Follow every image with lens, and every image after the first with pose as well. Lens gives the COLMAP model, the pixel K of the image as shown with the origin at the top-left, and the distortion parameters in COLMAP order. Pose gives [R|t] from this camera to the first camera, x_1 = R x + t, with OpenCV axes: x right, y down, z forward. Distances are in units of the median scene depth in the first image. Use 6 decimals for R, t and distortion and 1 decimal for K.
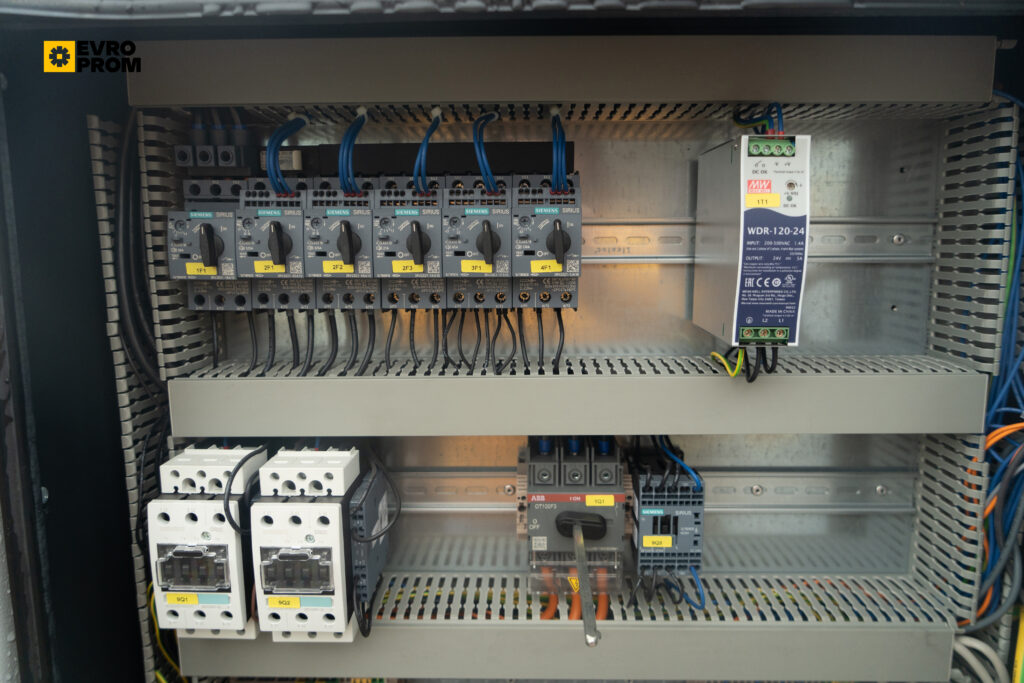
lens RADIAL K [[699.1, 0, 512.7], [0, 699.1, 340.4], [0, 0, 1]] dist [-0.014576, 0.006642]
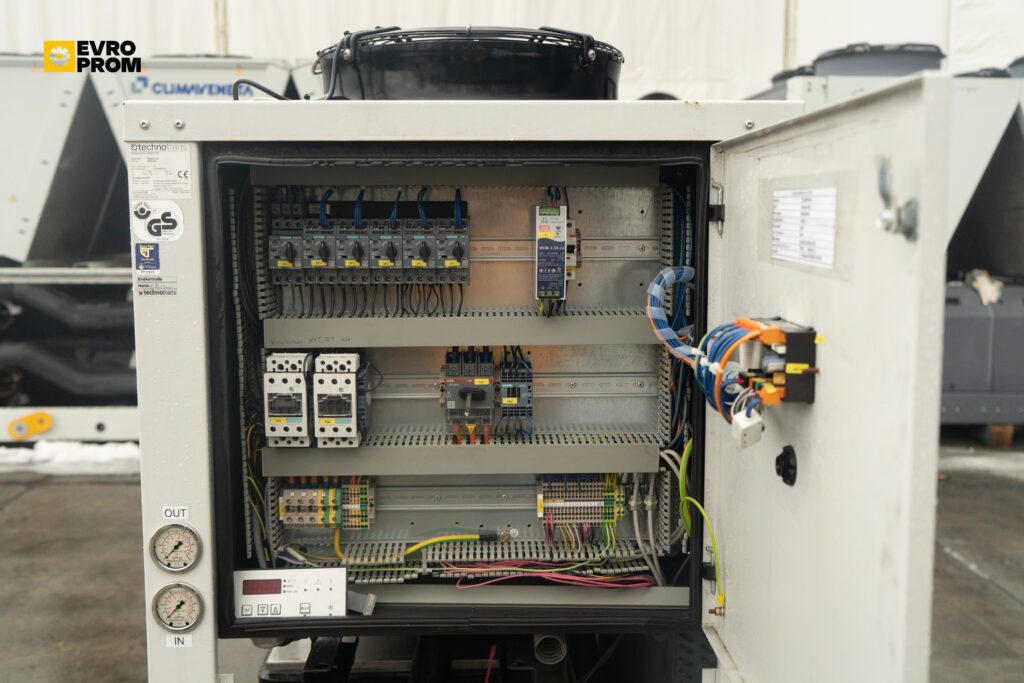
lens RADIAL K [[1075.5, 0, 509.3], [0, 1075.5, 337.7], [0, 0, 1]] dist [0.019475, 0.000000]
pose [[0.999008, -0.000984, 0.044522, 0.072760], [0.002068, 0.999702, -0.024309, 0.191655], [-0.044485, 0.024377, 0.998713, -2.168319]]
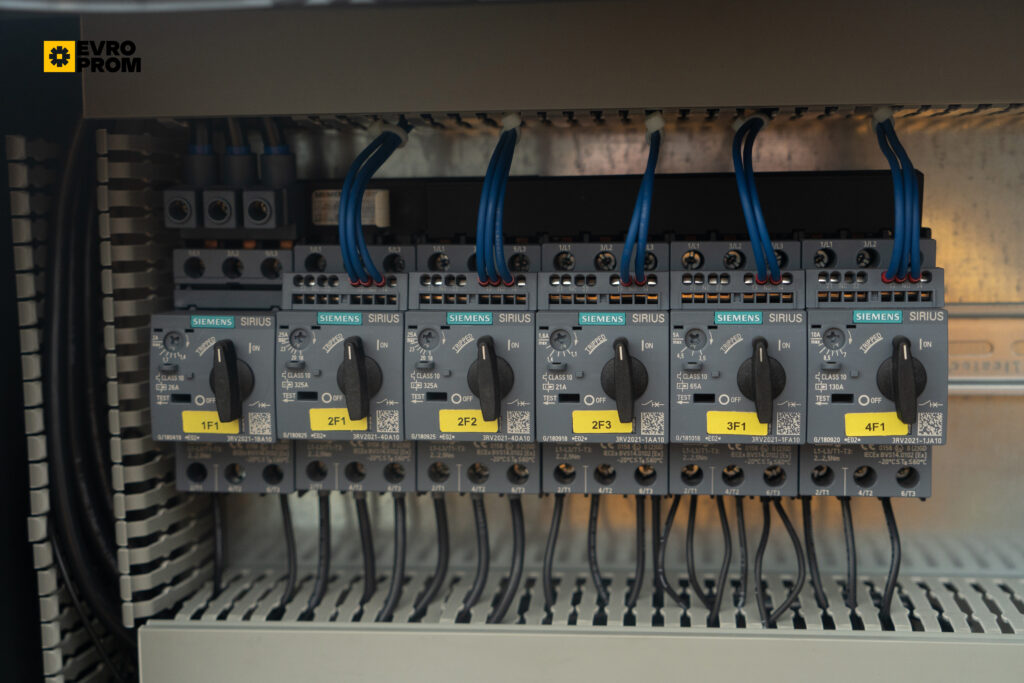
lens RADIAL K [[1379.1, 0, 514.1], [0, 1379.1, 340.5], [0, 0, 1]] dist [0.027352, 0.000000]
pose [[0.995750, 0.000413, -0.092096, -0.117835], [-0.004945, 0.998787, -0.048991, -0.112576], [0.091964, 0.049239, 0.994544, -0.027069]]
